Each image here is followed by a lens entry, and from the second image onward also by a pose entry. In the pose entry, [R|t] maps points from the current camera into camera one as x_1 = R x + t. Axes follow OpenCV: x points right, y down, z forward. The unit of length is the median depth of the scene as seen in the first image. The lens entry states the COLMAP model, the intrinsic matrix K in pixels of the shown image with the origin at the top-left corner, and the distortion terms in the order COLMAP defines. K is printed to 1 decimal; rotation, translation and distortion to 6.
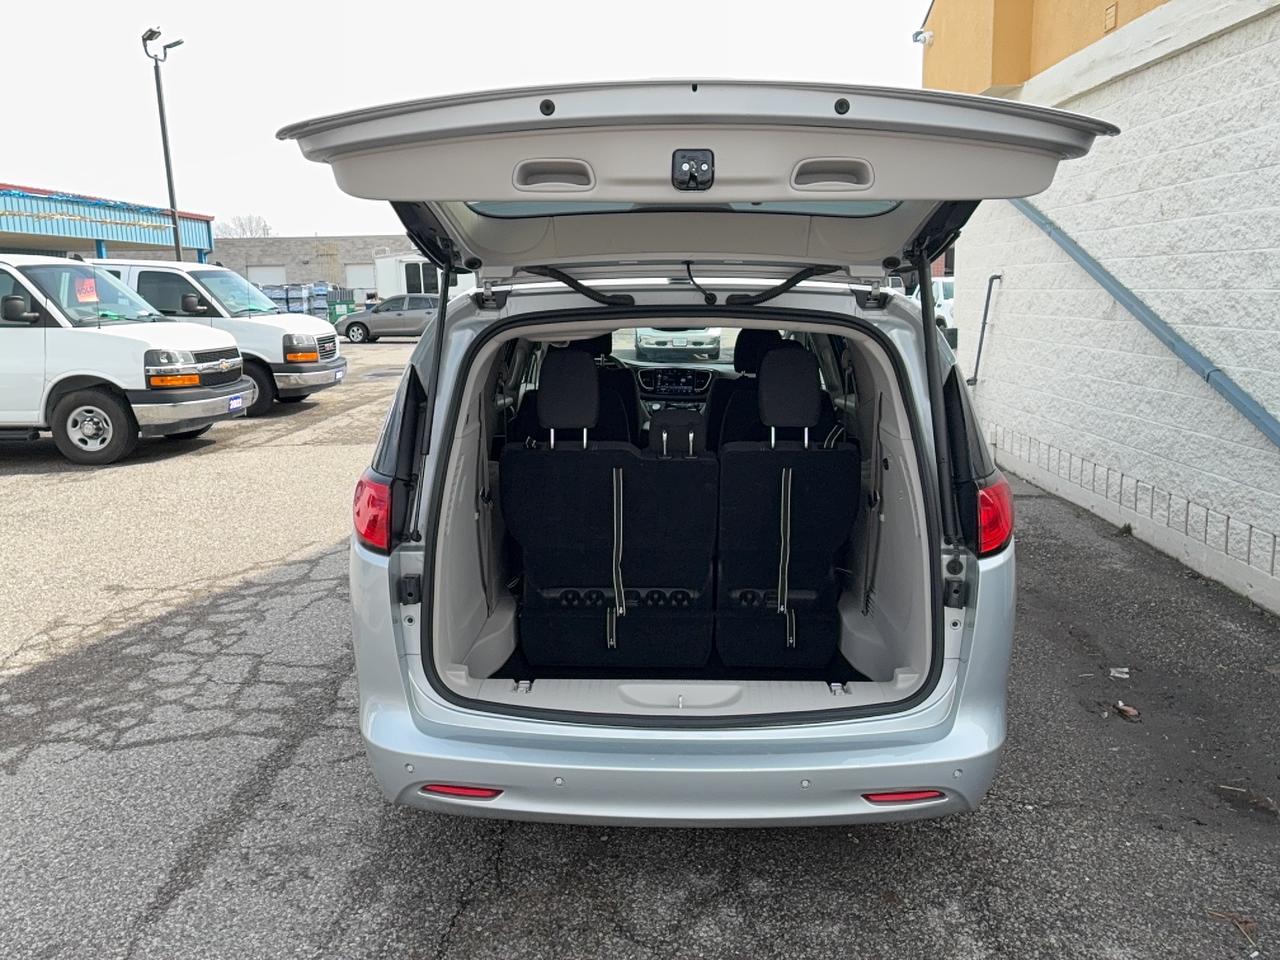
lens RADIAL K [[961.4, 0, 640.0], [0, 961.4, 480.0], [0, 0, 1]] dist [0.002819, 0.000515]
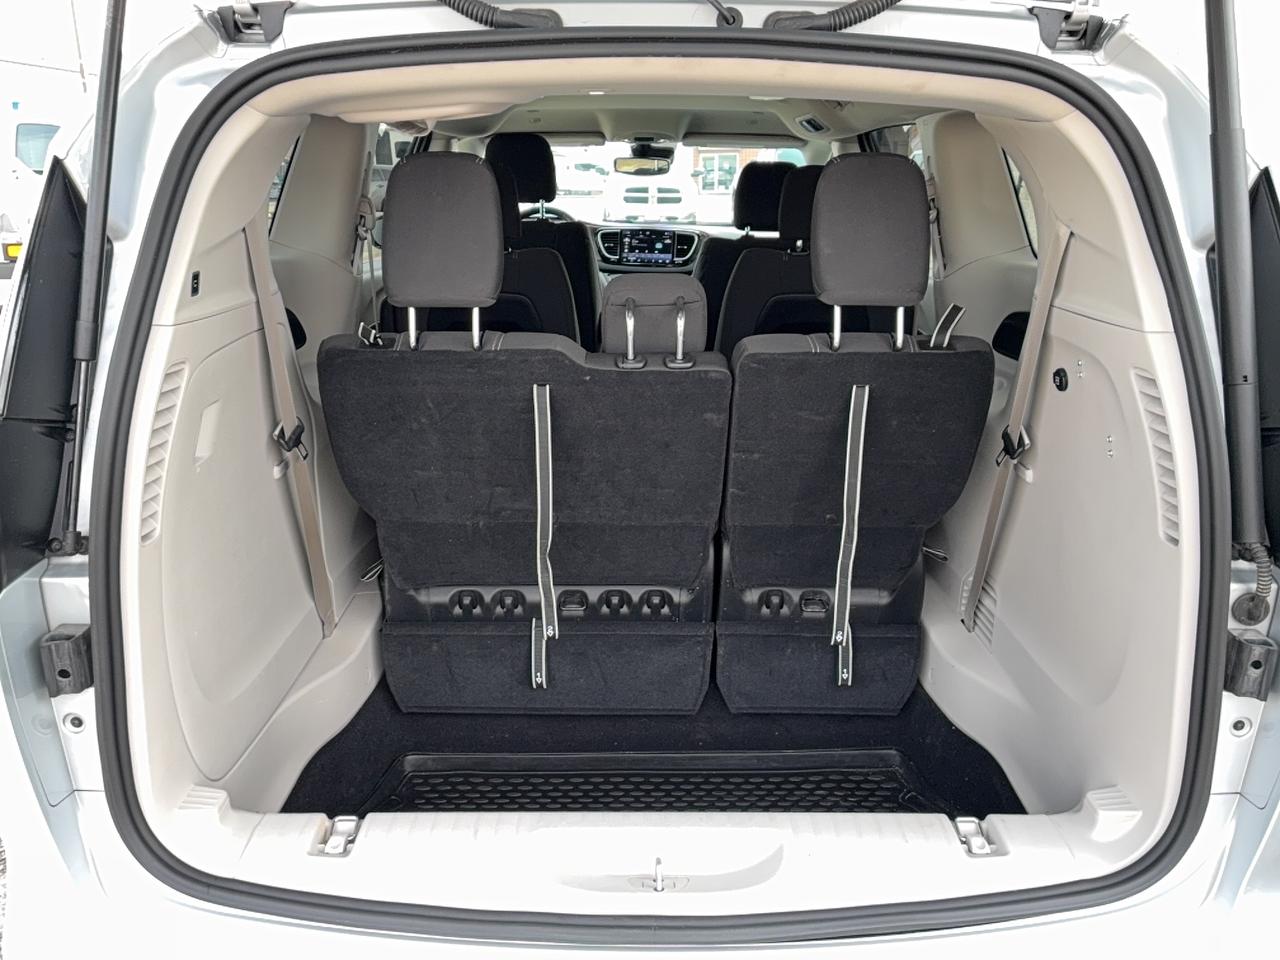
lens RADIAL K [[1172.3, 0, 640.0], [0, 1172.3, 480.0], [0, 0, 1]] dist [0.005775, -0.000629]
pose [[0.999537, 0.000066, 0.030442, 0.011440], [-0.002741, 0.996131, 0.087833, -0.015707], [-0.030318, -0.087876, 0.995670, 0.340348]]
